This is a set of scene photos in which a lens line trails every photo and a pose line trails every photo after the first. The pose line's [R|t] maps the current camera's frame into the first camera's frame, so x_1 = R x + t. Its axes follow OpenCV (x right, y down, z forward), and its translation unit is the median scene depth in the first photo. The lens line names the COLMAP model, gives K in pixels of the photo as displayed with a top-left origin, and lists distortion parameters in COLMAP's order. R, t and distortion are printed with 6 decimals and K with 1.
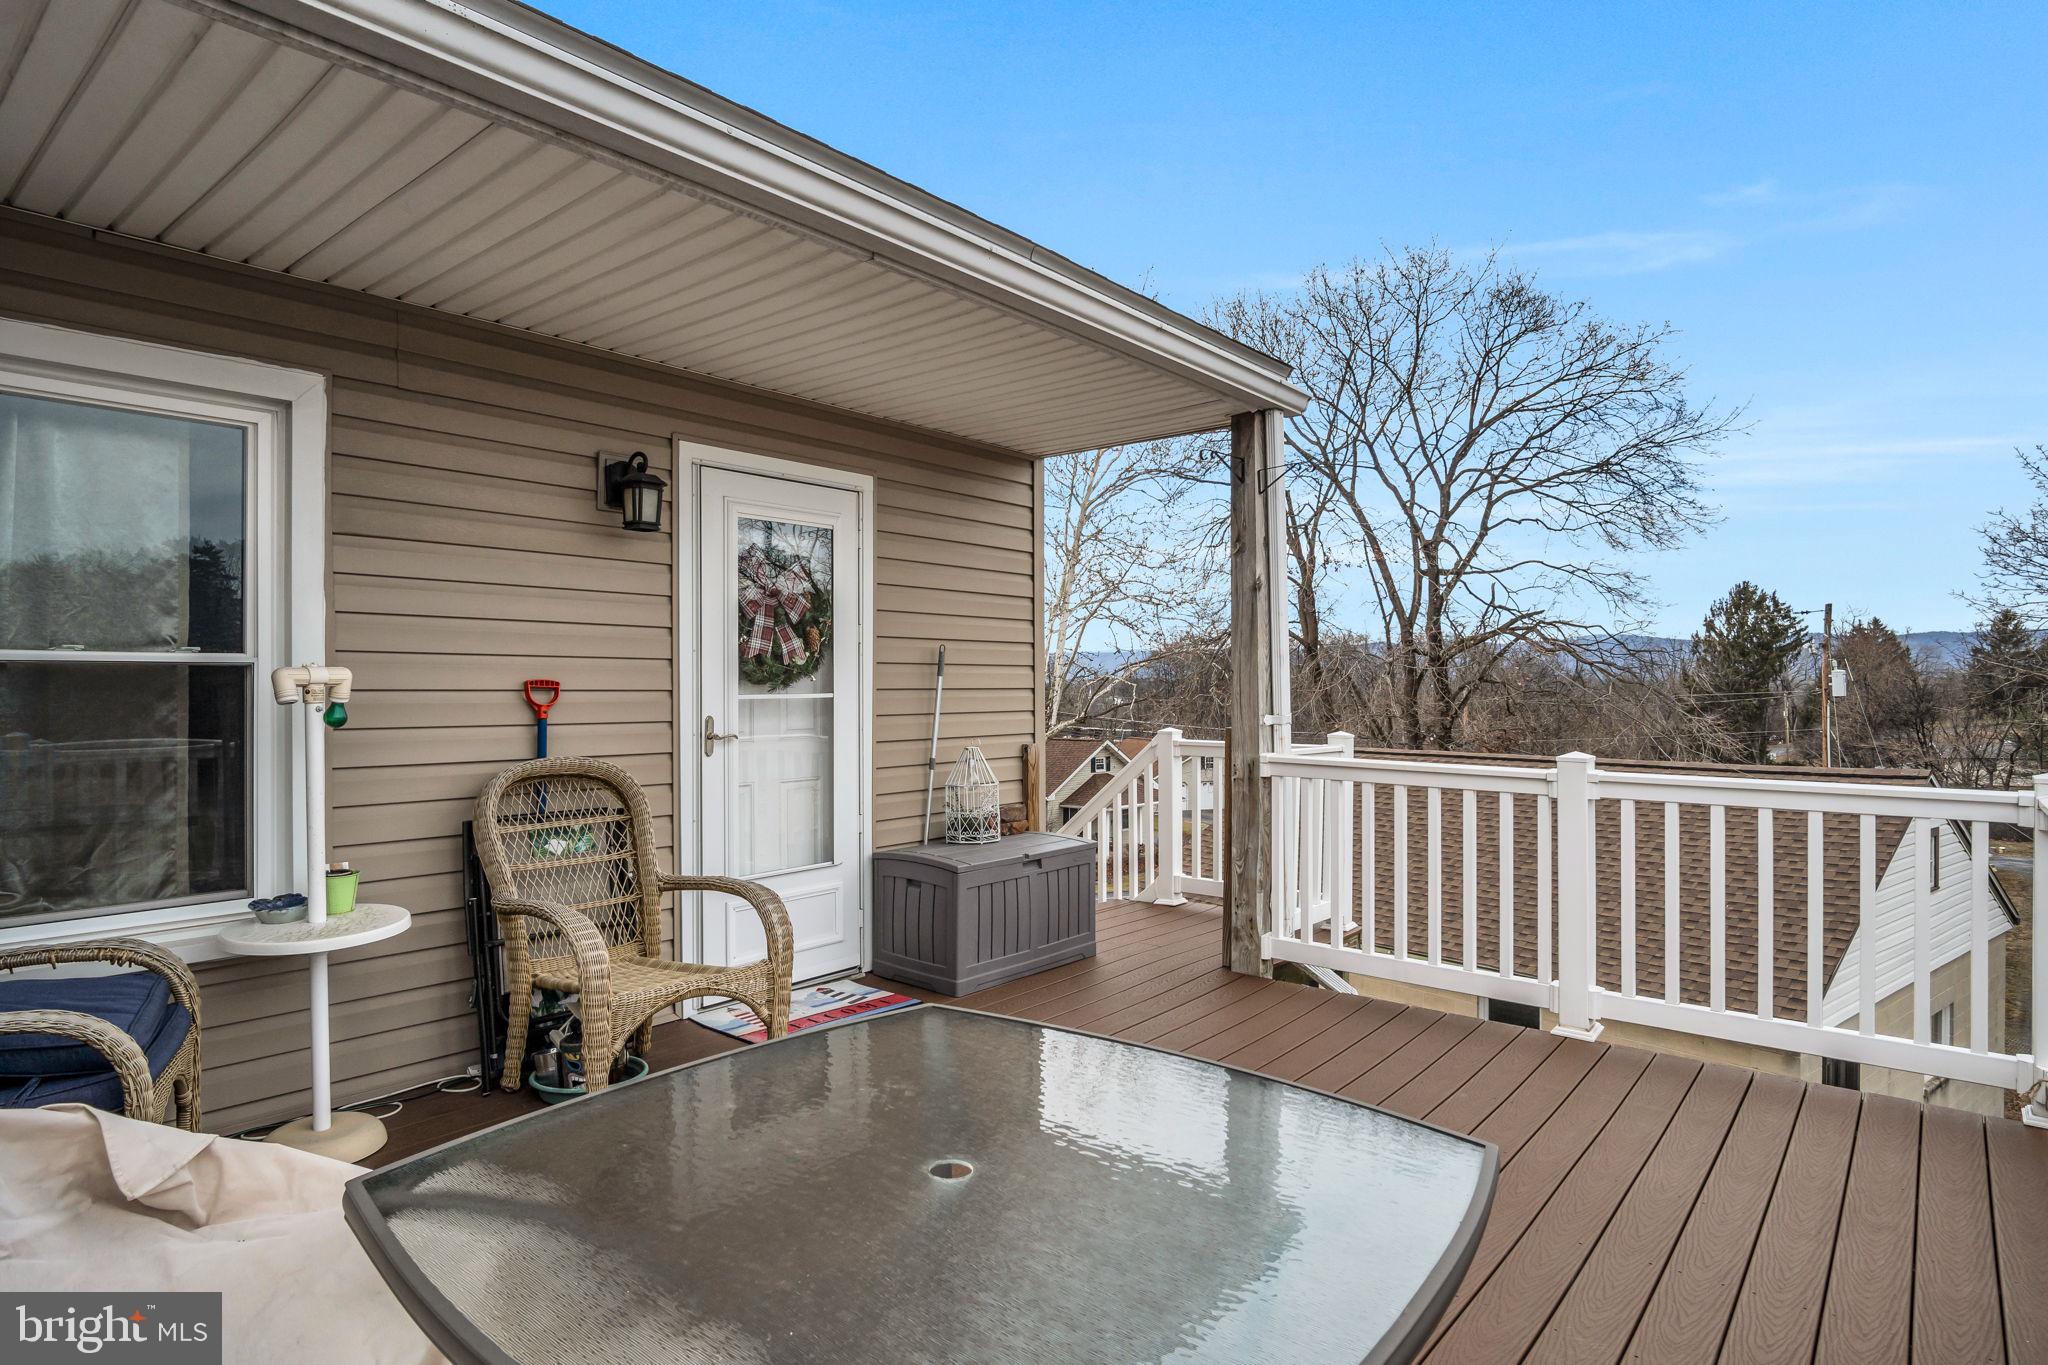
lens RADIAL K [[1112.8, 0, 986.0], [0, 1112.8, 689.1], [0, 0, 1]] dist [-0.003415, -0.000615]
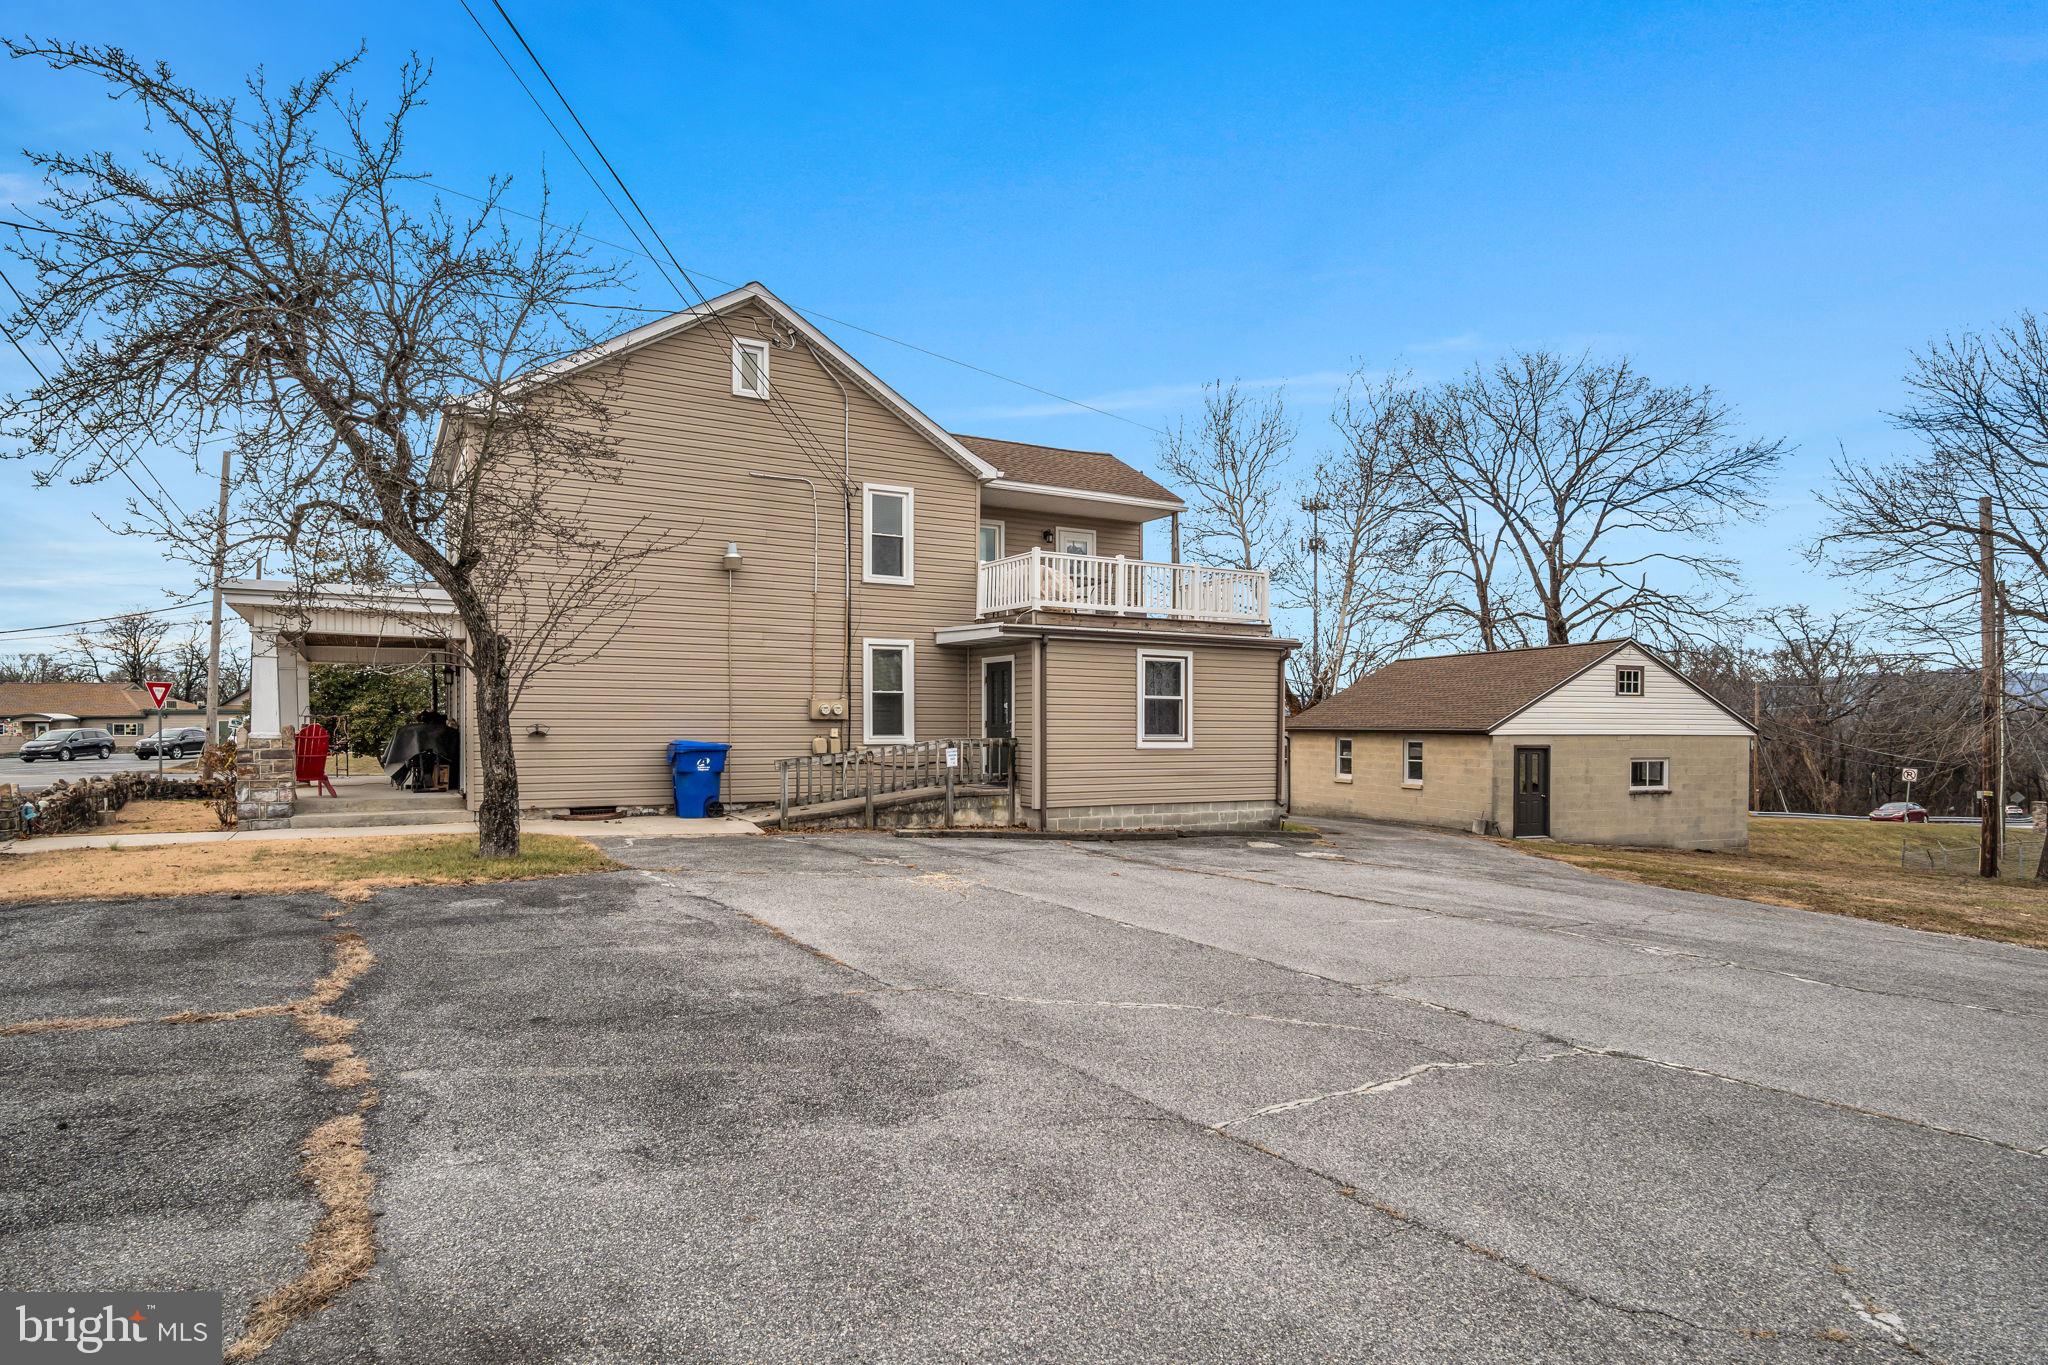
lens RADIAL K [[1112.8, 0, 986.0], [0, 1112.8, 689.1], [0, 0, 1]] dist [-0.003415, -0.000615]
pose [[0.942653, -0.007019, -0.333700, 0.185952], [-0.004676, 0.999403, -0.034229, 0.116628], [0.333741, 0.033826, 0.942058, -0.646593]]
